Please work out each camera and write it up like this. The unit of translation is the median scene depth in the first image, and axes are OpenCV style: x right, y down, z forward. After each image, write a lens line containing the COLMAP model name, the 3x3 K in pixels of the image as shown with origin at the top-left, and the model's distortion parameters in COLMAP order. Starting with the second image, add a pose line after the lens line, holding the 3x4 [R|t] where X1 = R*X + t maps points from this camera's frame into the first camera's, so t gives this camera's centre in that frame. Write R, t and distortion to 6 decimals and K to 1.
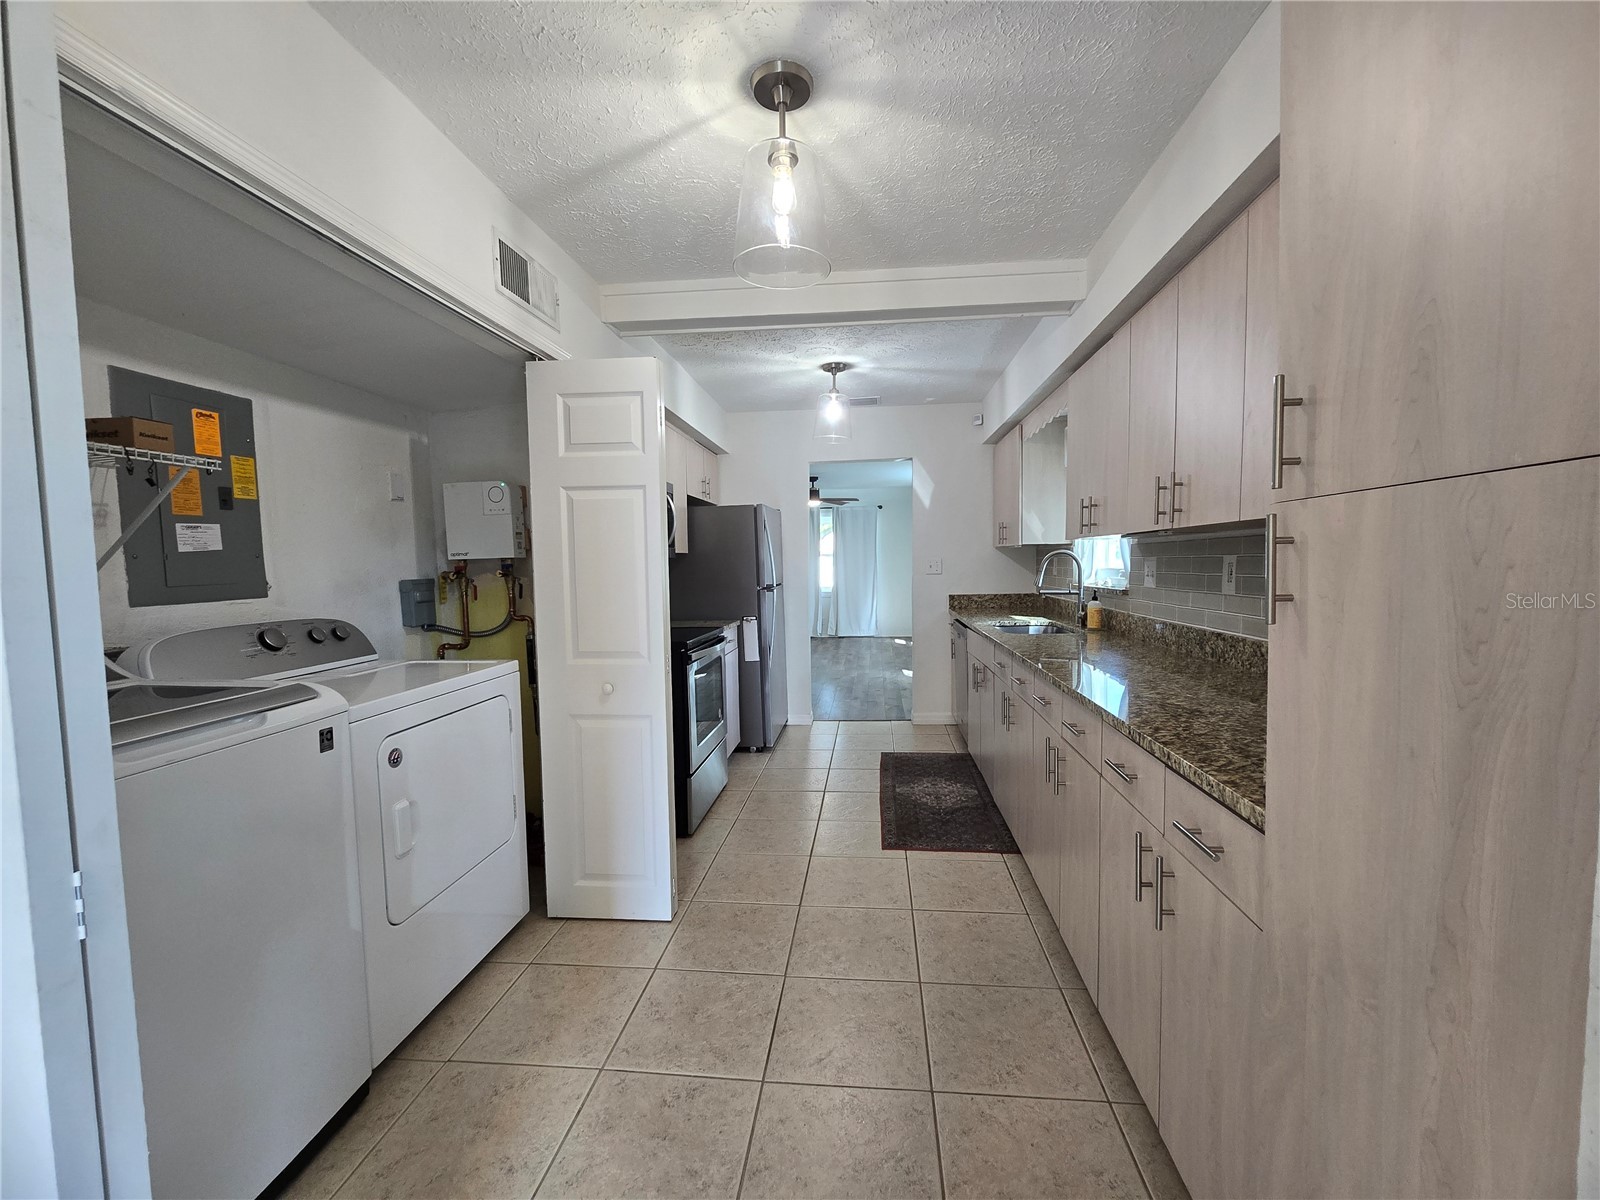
lens RADIAL K [[655.8, 0, 811.4], [0, 655.8, 600.4], [0, 0, 1]] dist [-0.001774, 0.000213]
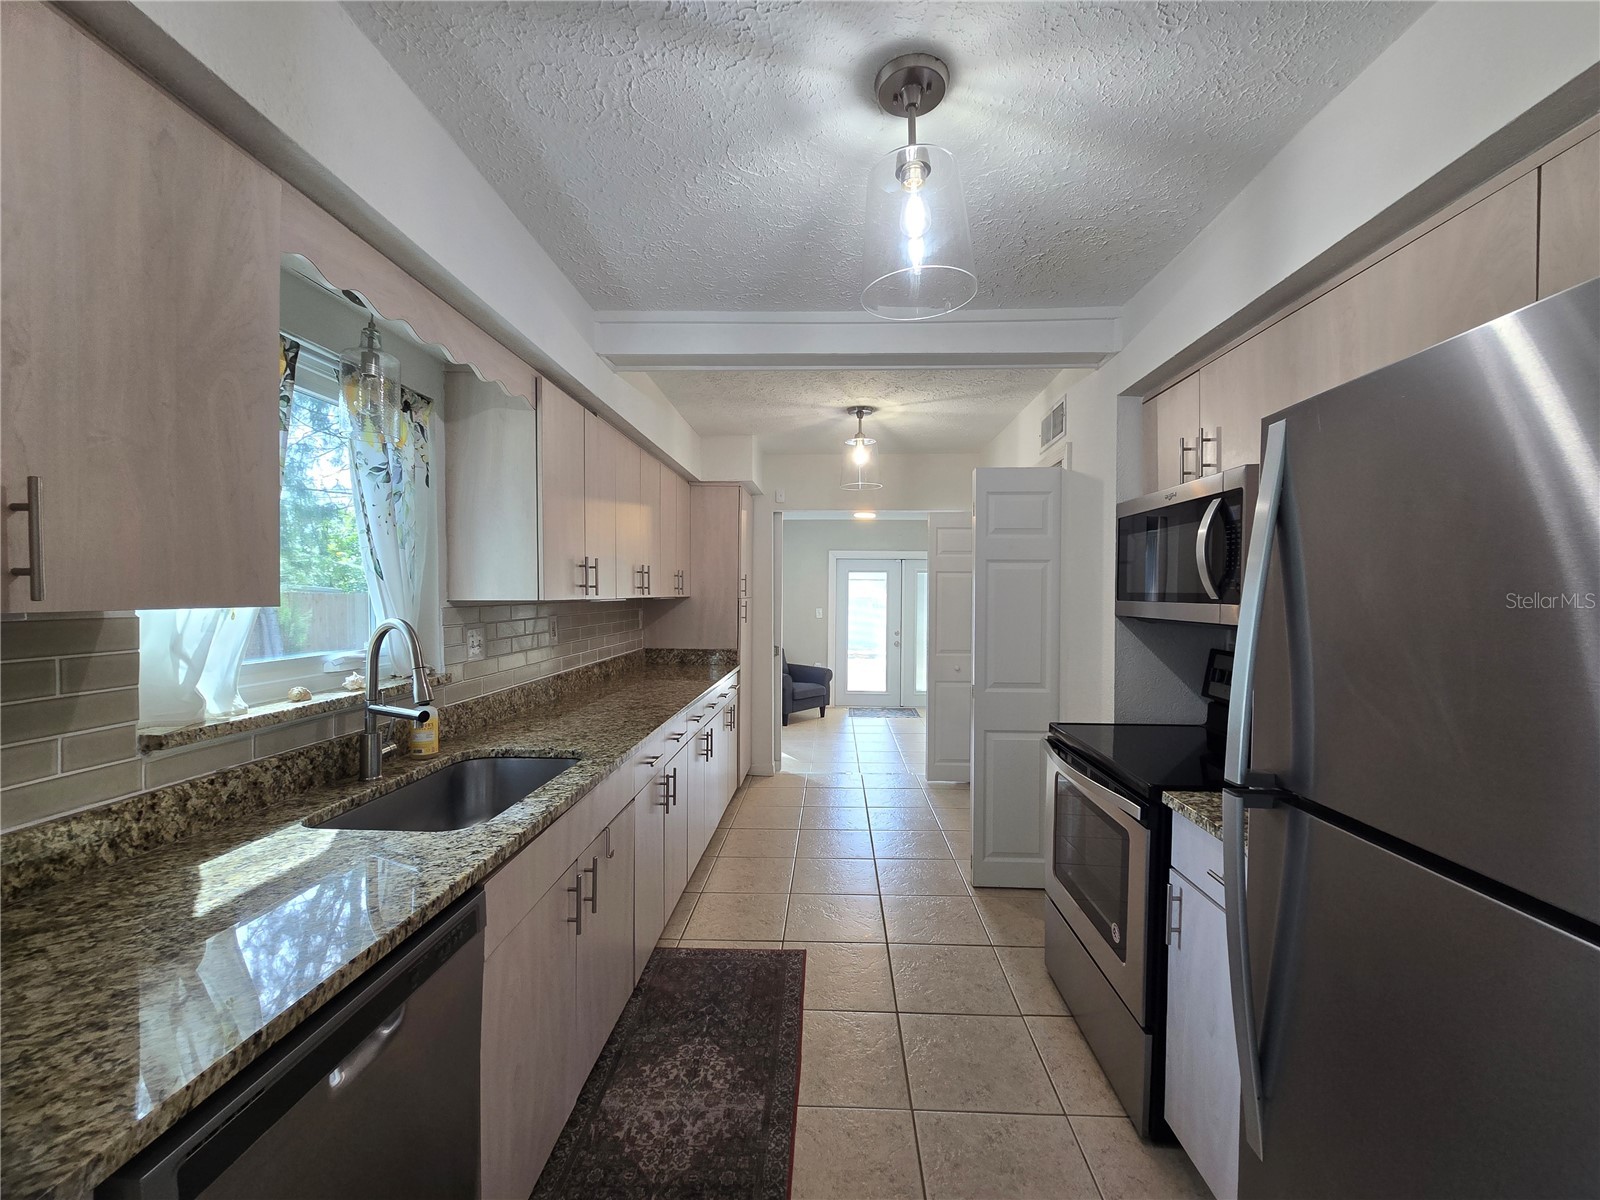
lens RADIAL K [[655.8, 0, 811.4], [0, 655.8, 600.4], [0, 0, 1]] dist [-0.001774, 0.000213]
pose [[-0.998183, 0.007026, -0.059849, 0.115780], [0.002666, 0.997356, 0.072626, -0.116665], [0.060201, 0.072334, -0.995562, 1.403033]]
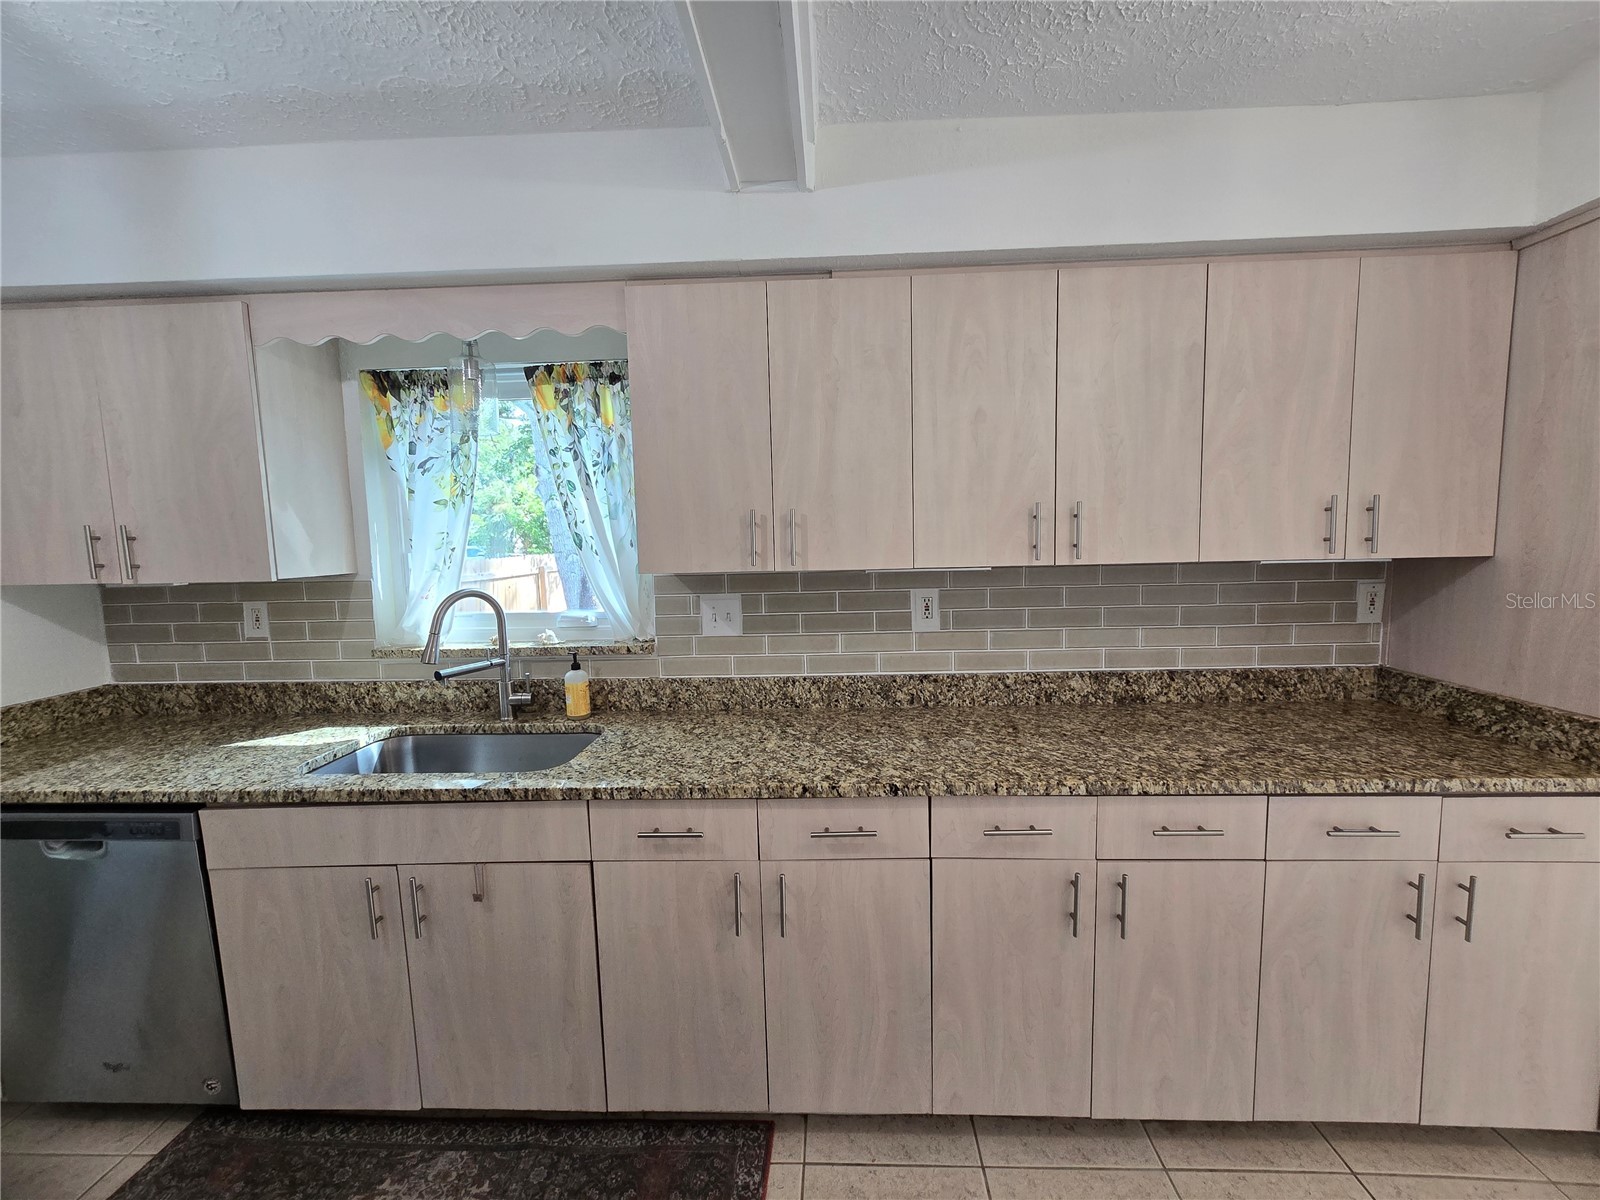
lens RADIAL K [[655.8, 0, 811.4], [0, 655.8, 600.4], [0, 0, 1]] dist [-0.001774, 0.000213]
pose [[-0.055938, -0.088098, 0.994540, -0.154536], [0.083542, 0.992193, 0.092589, -0.089558], [-0.994933, 0.088266, -0.048142, 0.715687]]
